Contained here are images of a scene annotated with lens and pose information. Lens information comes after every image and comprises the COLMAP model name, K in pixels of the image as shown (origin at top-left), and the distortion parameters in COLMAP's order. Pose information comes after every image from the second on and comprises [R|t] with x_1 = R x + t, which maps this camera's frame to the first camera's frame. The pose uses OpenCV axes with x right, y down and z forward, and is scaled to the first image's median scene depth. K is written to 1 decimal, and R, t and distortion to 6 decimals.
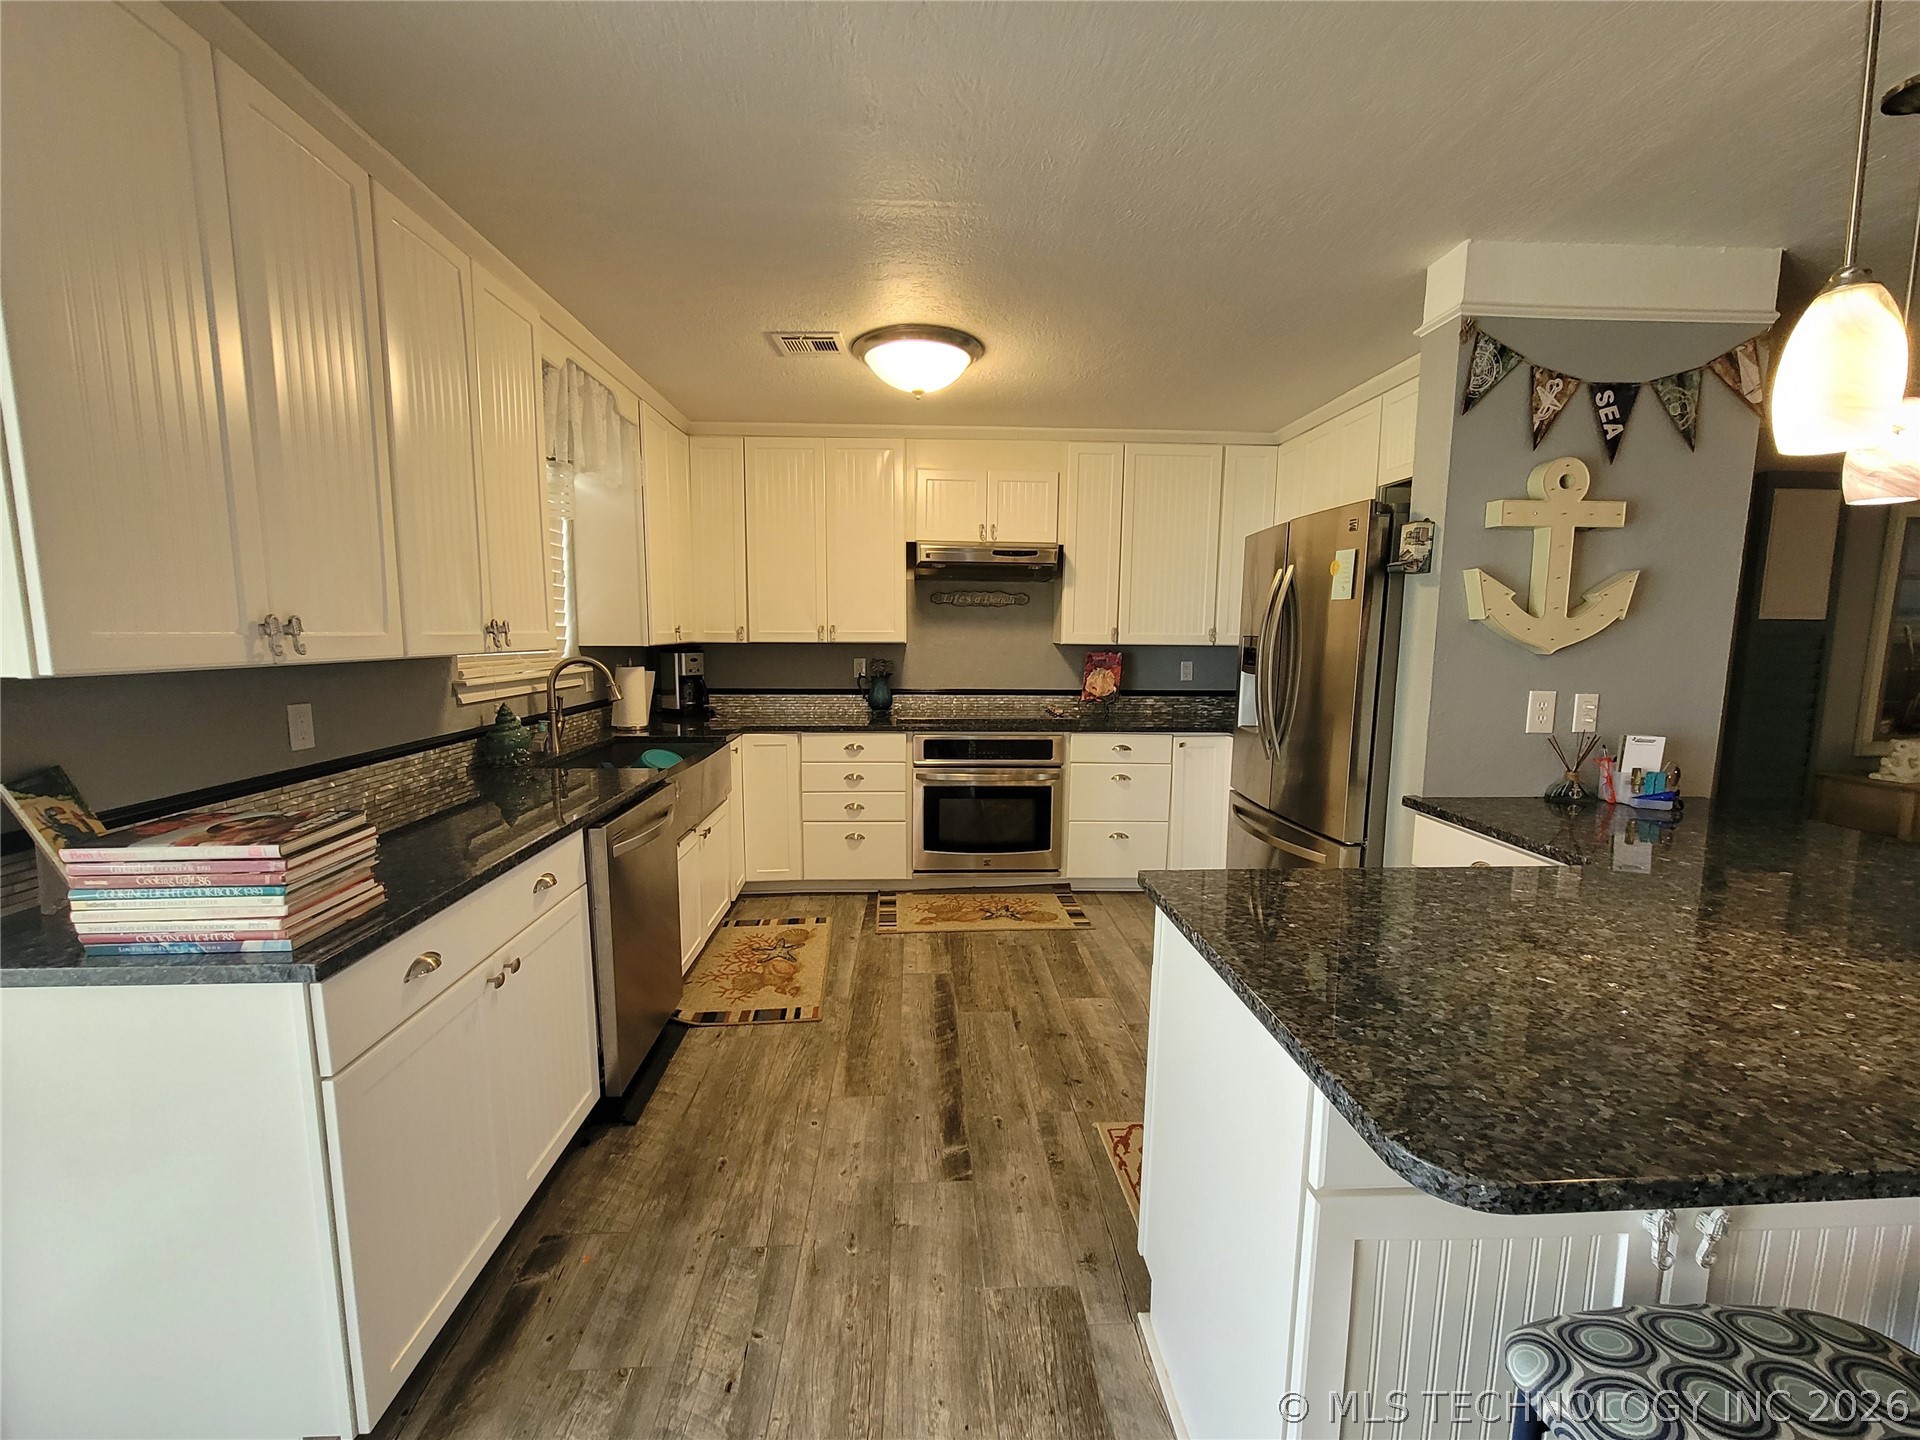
lens RADIAL K [[790.7, 0, 958.0], [0, 790.7, 722.1], [0, 0, 1]] dist [-0.000946, 0.000798]
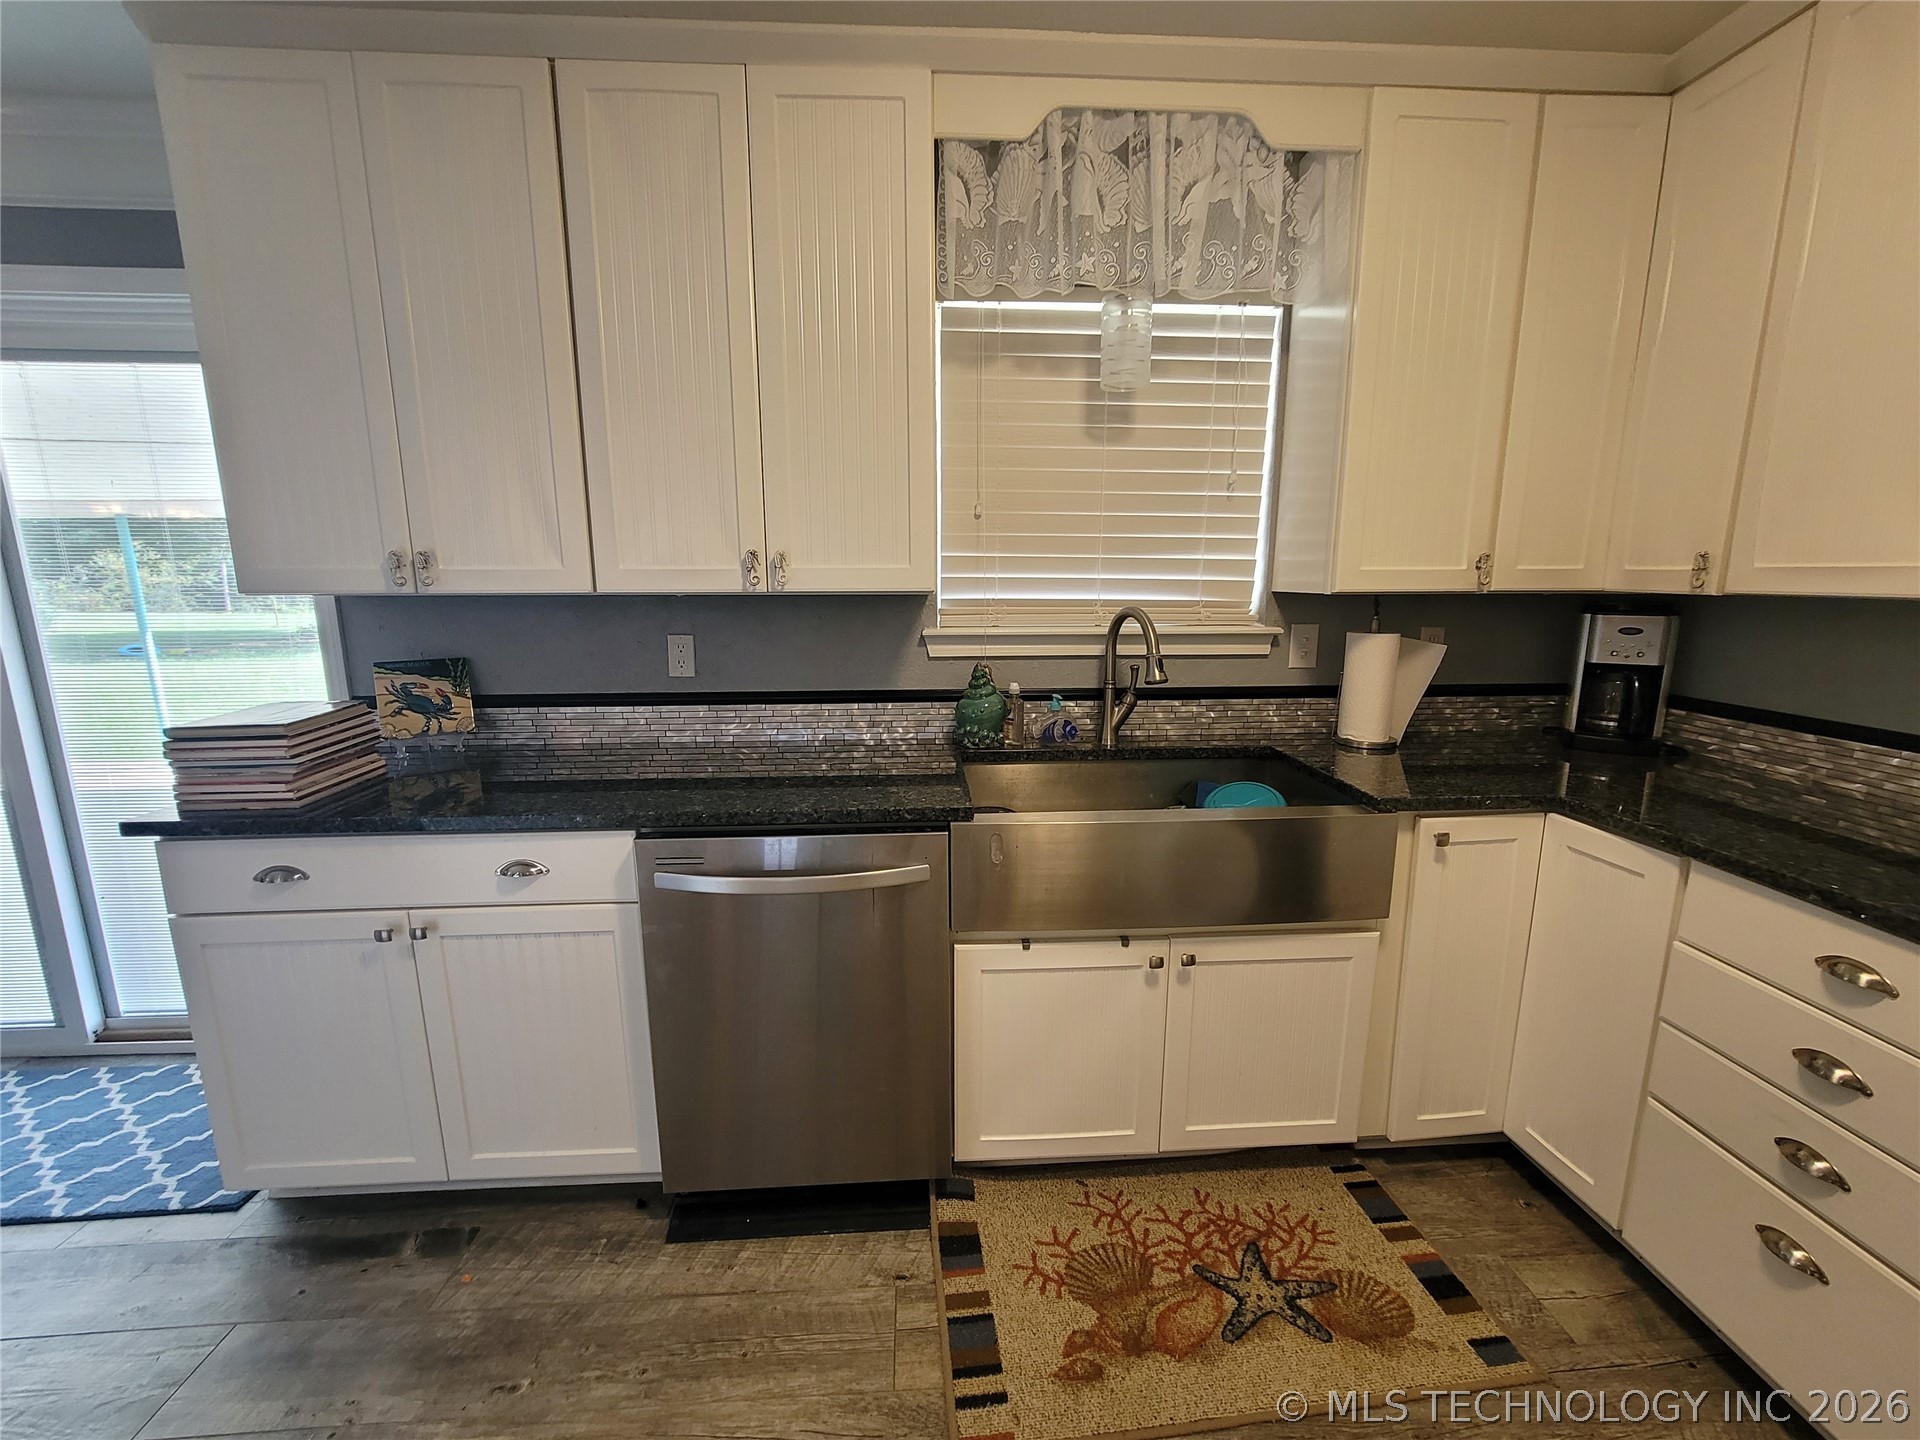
lens RADIAL K [[794.9, 0, 960.0], [0, 794.9, 720.0], [0, 0, 1]] dist [-0.000375, -0.000067]
pose [[0.010216, 0.177075, -0.984144, 0.127892], [-0.114880, 0.977887, 0.174757, -0.069037], [0.993327, 0.111273, 0.030332, 0.653173]]
